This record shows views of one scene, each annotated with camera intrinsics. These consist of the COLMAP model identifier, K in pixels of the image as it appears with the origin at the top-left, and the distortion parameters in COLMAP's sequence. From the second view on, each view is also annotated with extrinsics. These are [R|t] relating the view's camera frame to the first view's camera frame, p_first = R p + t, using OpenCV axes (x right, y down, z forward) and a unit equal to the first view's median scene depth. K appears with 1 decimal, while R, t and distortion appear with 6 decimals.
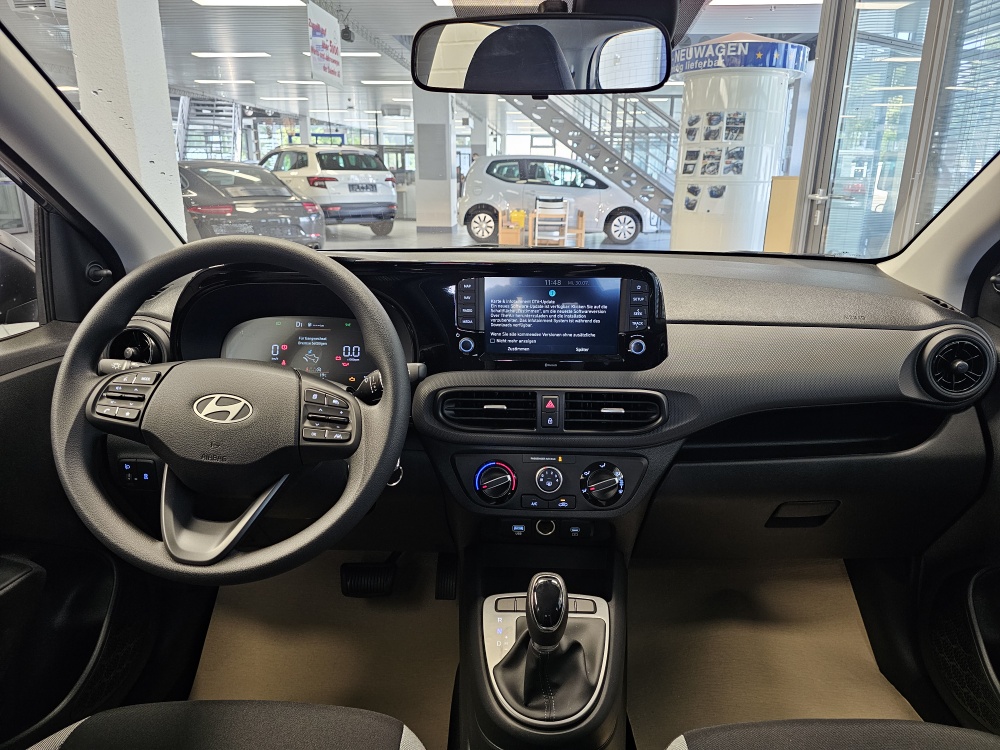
lens RADIAL K [[688.2, 0, 506.0], [0, 688.2, 373.0], [0, 0, 1]] dist [0.051295, -0.052862]
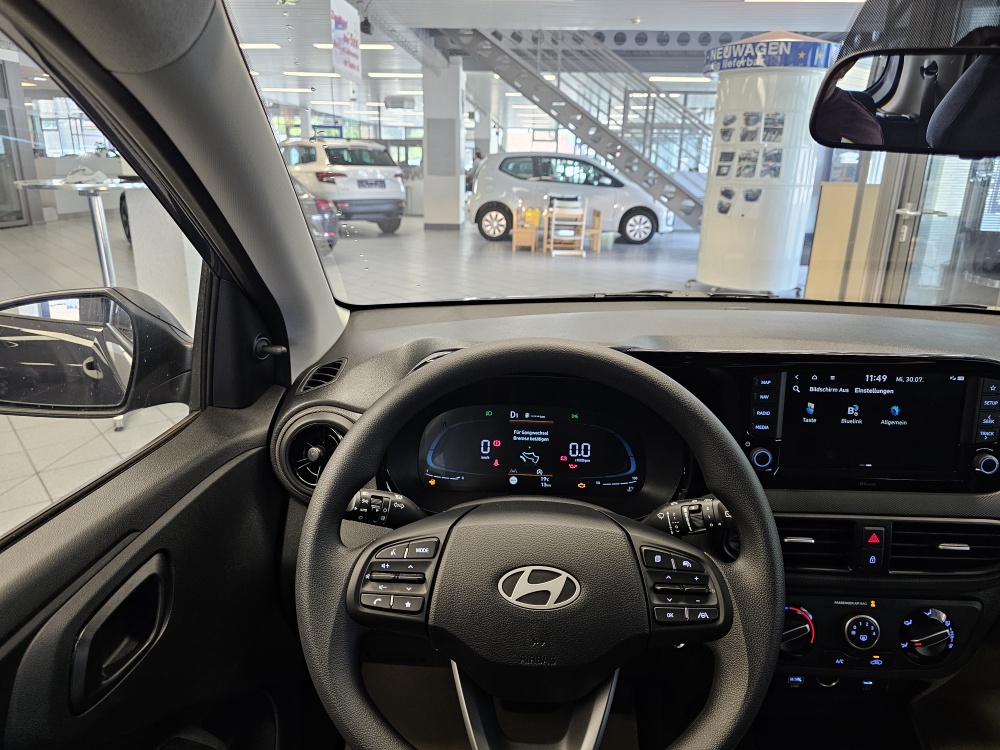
lens RADIAL K [[688.2, 0, 495.4], [0, 688.2, 373.0], [0, 0, 1]] dist [0.051295, -0.052862]
pose [[0.999936, 0.011343, -0.000173, -0.050846], [-0.011340, 0.999884, 0.010123, -0.020049], [0.000288, -0.010121, 0.999949, 0.031864]]
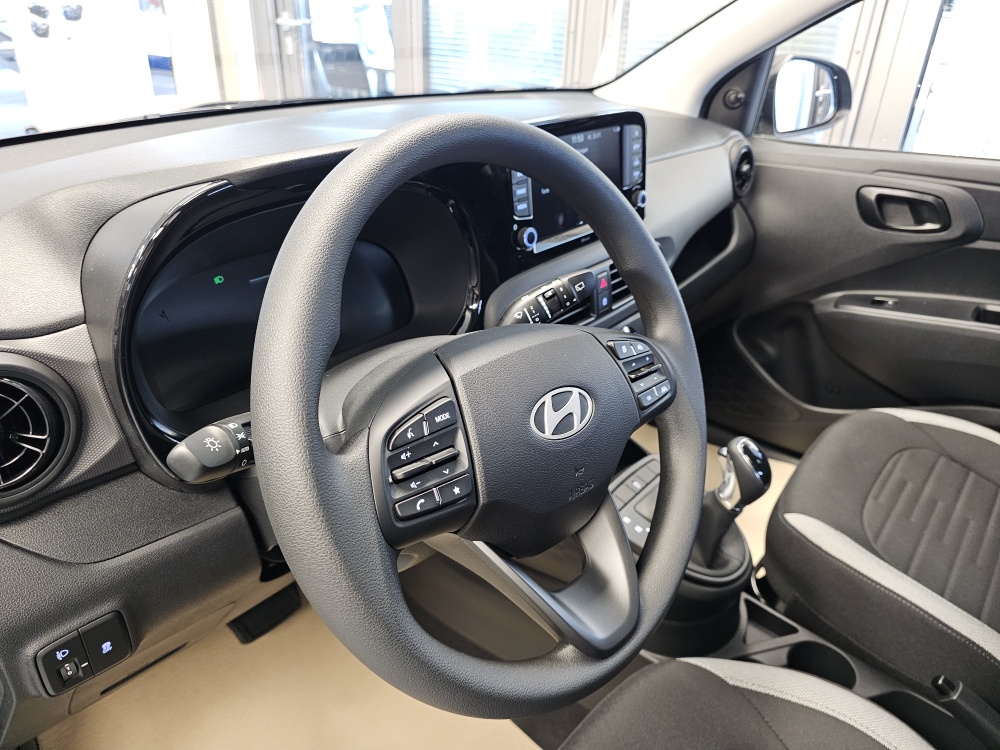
lens RADIAL K [[688.2, 0, 501.6], [0, 688.2, 384.2], [0, 0, 1]] dist [0.051295, -0.052862]
pose [[0.628240, -0.359538, 0.689962, -0.094704], [0.189103, 0.930789, 0.312846, -0.019453], [-0.754688, -0.066068, 0.652748, 0.071292]]
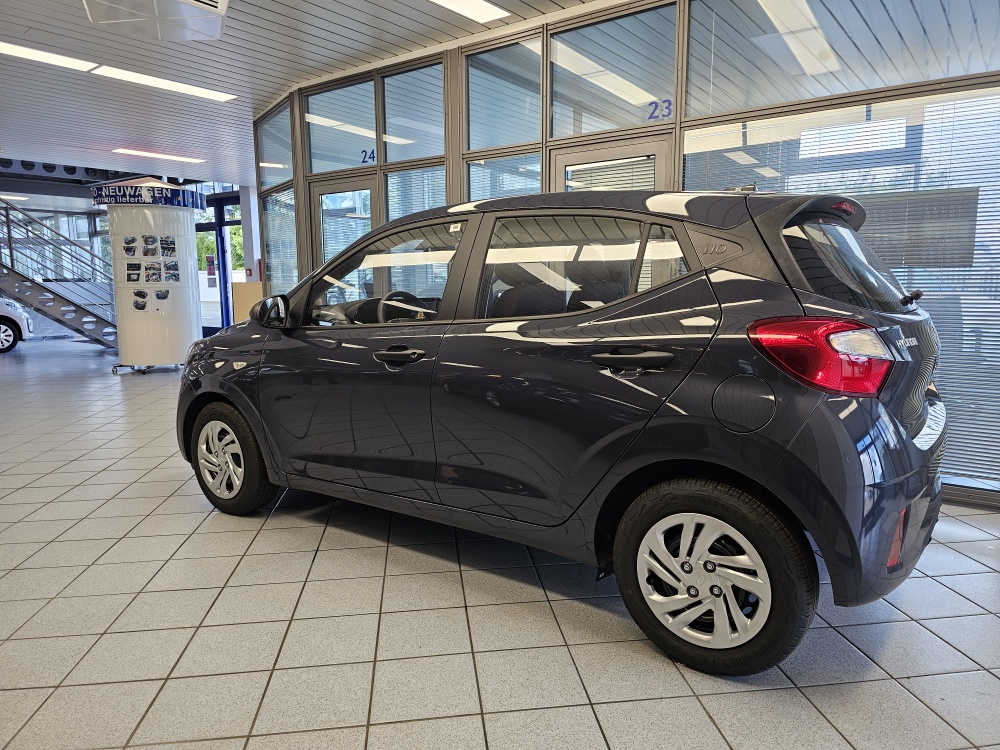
lens RADIAL K [[688.2, 0, 524.8], [0, 688.2, 356.7], [0, 0, 1]] dist [0.051295, -0.052862]
pose [[0.539713, -0.105020, 0.835273, -0.423385], [0.247619, 0.968101, -0.038279, 0.065197], [-0.804608, 0.227489, 0.548502, -0.220739]]
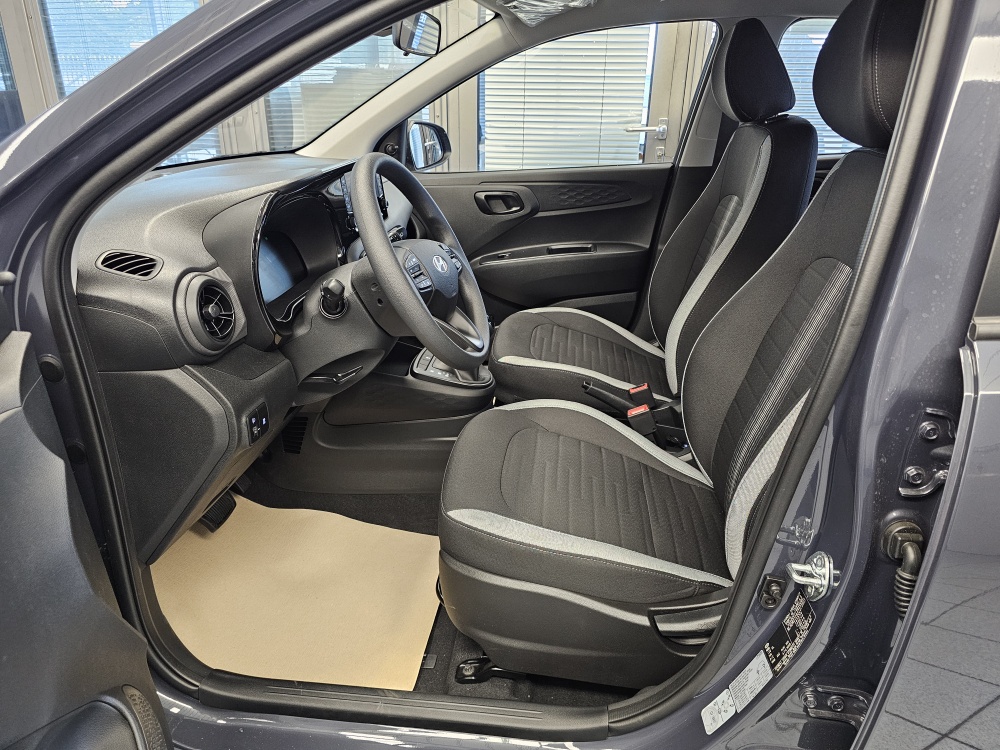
lens RADIAL K [[688.2, 0, 507.4], [0, 688.2, 375.2], [0, 0, 1]] dist [0.051295, -0.052862]
pose [[0.083922, -0.389256, 0.917299, -0.213451], [0.270105, 0.894969, 0.355069, -0.026275], [-0.959167, 0.217969, 0.180247, 0.069755]]
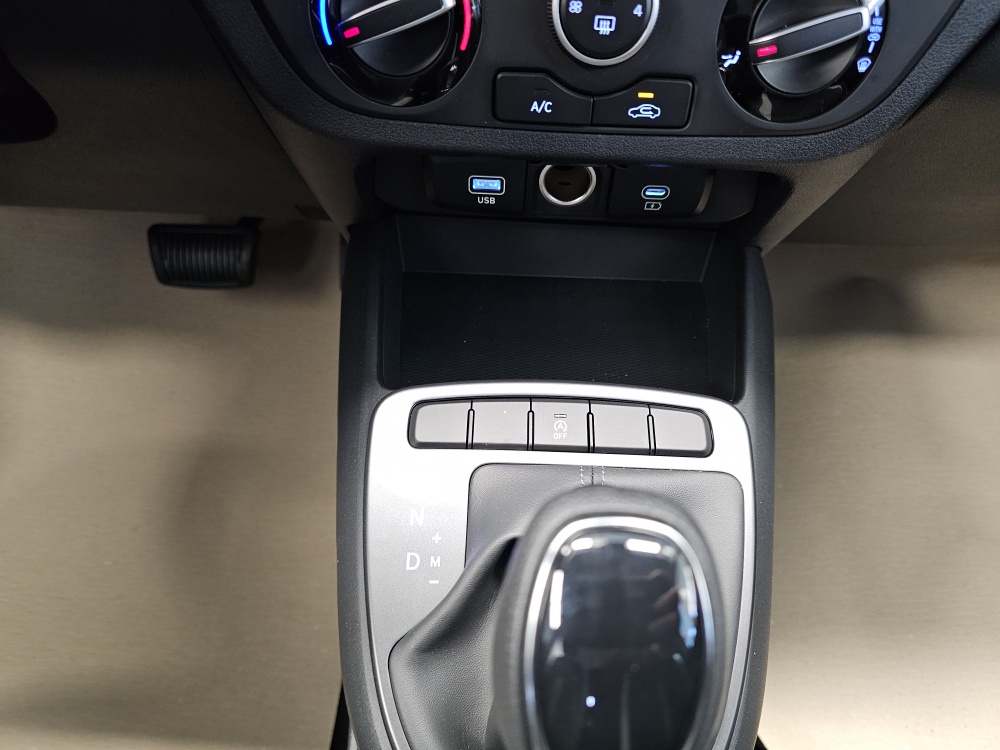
lens RADIAL K [[688.2, 0, 503.8], [0, 688.2, 356.0], [0, 0, 1]] dist [0.051295, -0.052862]
pose [[0.999486, 0.013015, 0.029308, 0.002770], [-0.025799, 0.869182, 0.493819, 0.020331], [-0.019047, -0.494321, 0.869070, 0.103107]]
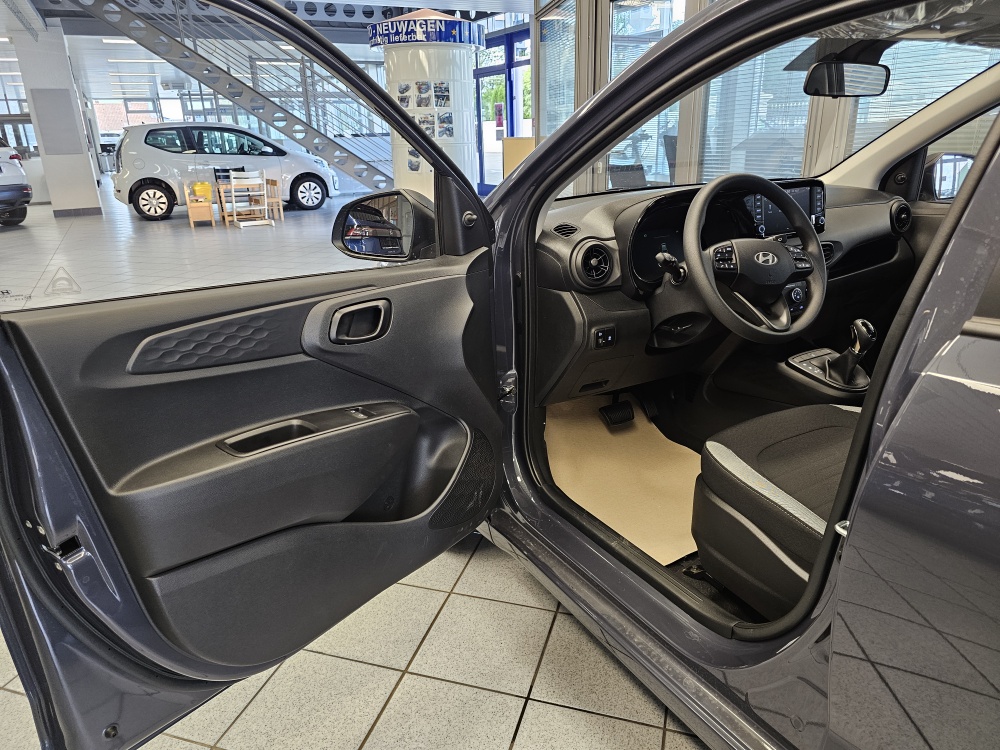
lens RADIAL K [[688.2, 0, 497.5], [0, 688.2, 378.3], [0, 0, 1]] dist [0.051295, -0.052862]
pose [[0.852479, -0.203757, 0.481417, -0.234325], [0.177797, 0.979021, 0.099528, 0.005828], [-0.491597, 0.000749, 0.870823, -0.041257]]
